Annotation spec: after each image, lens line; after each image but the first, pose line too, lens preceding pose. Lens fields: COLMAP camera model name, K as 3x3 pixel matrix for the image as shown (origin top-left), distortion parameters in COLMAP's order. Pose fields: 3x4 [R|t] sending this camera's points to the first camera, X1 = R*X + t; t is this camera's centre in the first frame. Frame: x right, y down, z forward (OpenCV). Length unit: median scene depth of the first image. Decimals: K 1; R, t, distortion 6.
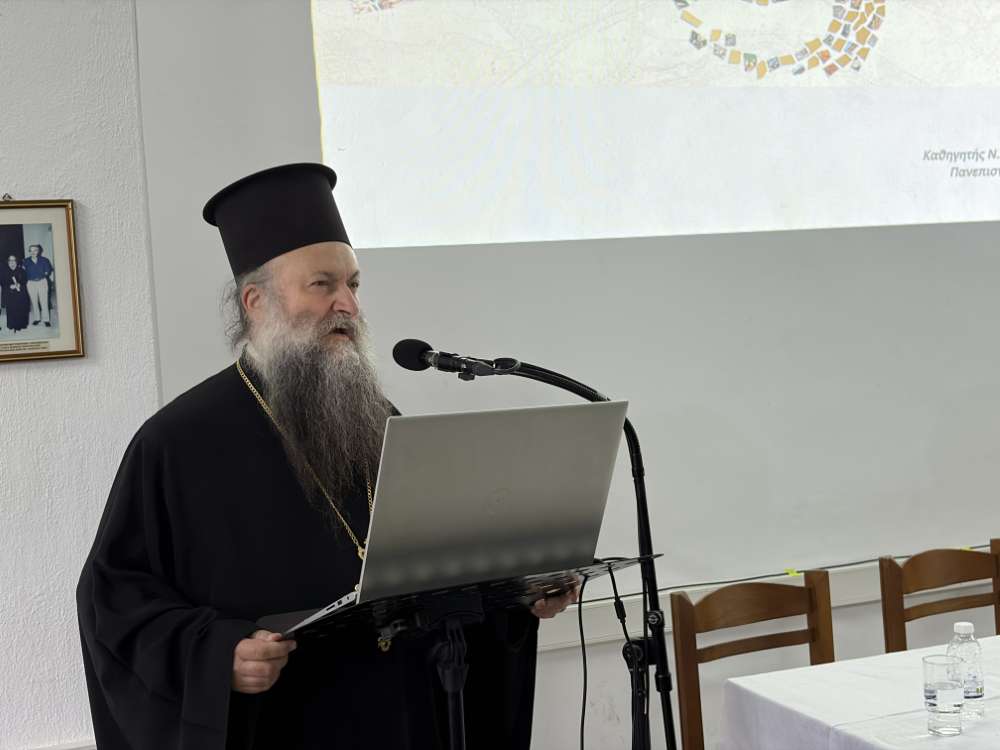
lens RADIAL K [[1506.2, 0, 500.0], [0, 1506.2, 375.0], [0, 0, 1]] dist [0.332120, -1.723152]
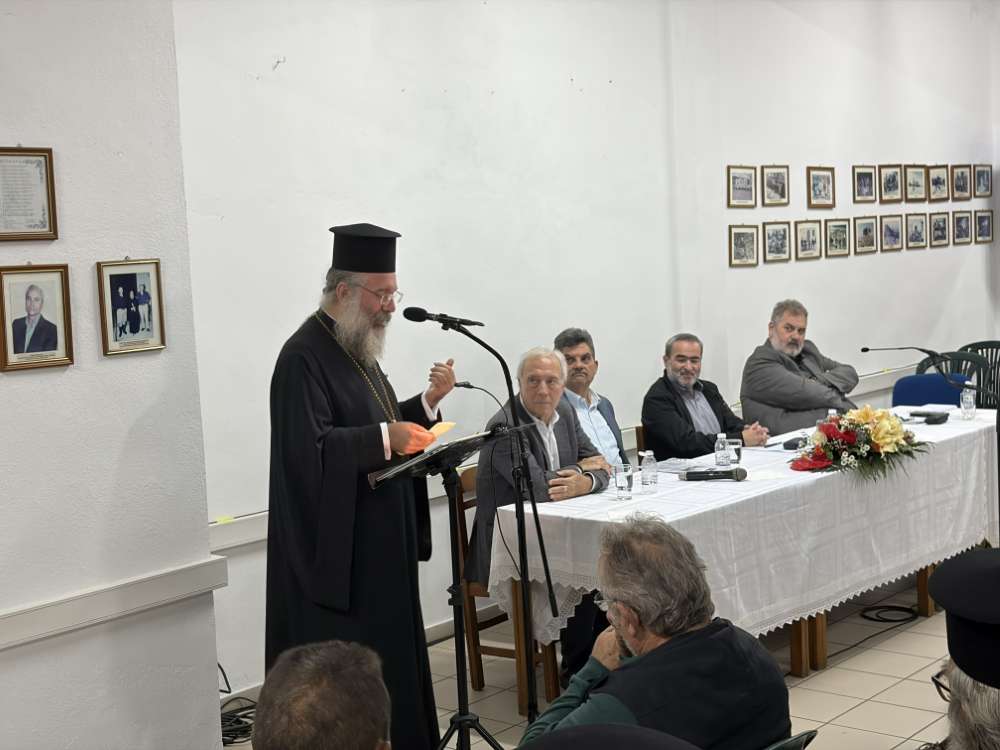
lens RADIAL K [[1491.8, 0, 497.9], [0, 1491.8, 337.9], [0, 0, 1]] dist [0.182922, -0.556075]
pose [[0.902503, -0.023029, 0.430068, -0.671094], [0.026002, 0.999661, -0.001036, -0.011868], [-0.429899, 0.012117, 0.902796, -0.716927]]
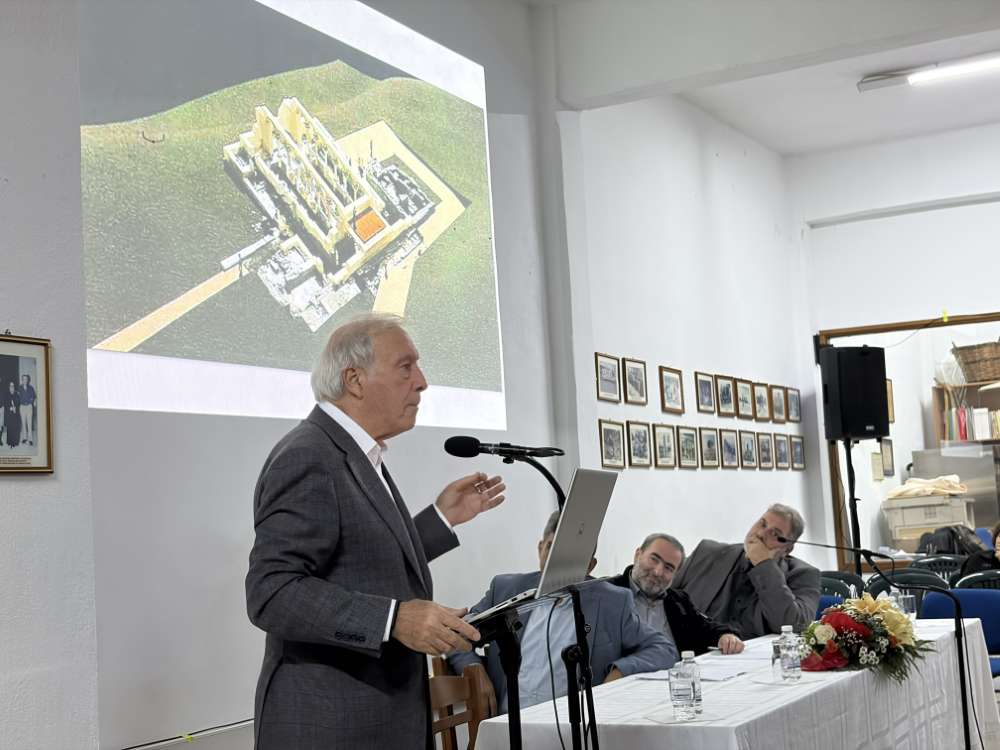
lens RADIAL K [[1504.1, 0, 500.0], [0, 1504.1, 375.0], [0, 0, 1]] dist [0.226121, -0.835688]
pose [[0.772811, 0.071501, 0.630595, -0.751818], [0.045350, 0.984871, -0.167250, 0.125251], [-0.633014, 0.157850, 0.757877, -0.110900]]
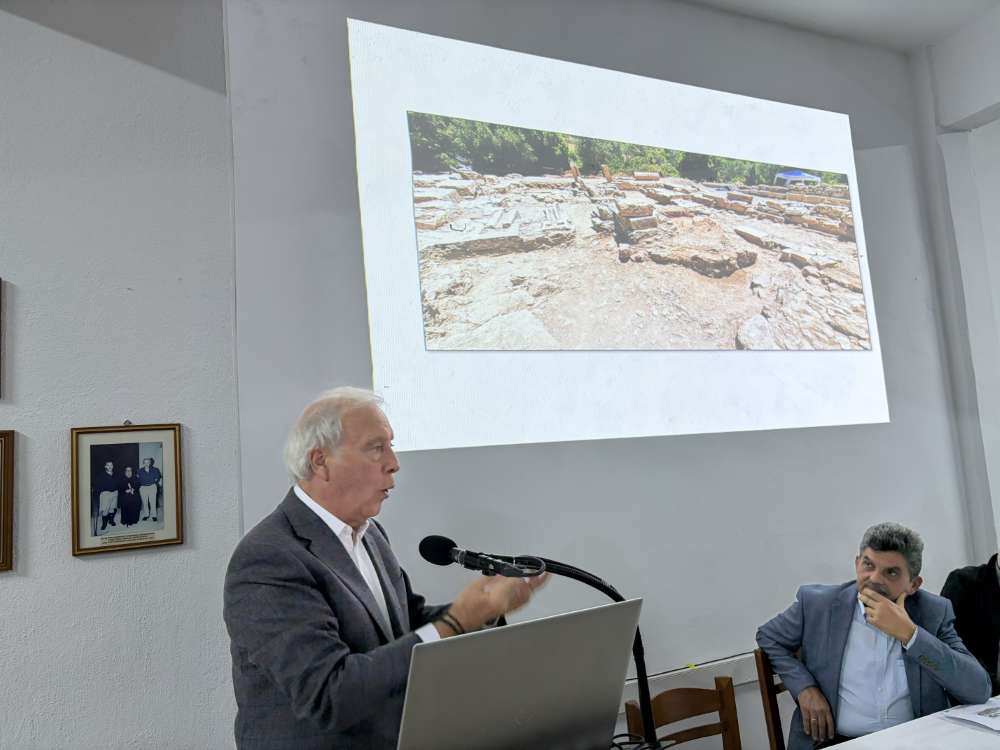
lens RADIAL K [[761.9, 0, 500.0], [0, 761.9, 375.0], [0, 0, 1]] dist [0.014806, 0.001025]
pose [[0.999224, -0.014341, 0.036681, -0.024328], [0.020514, 0.984548, -0.173910, -0.034801], [-0.033621, 0.174527, 0.984078, 0.327651]]
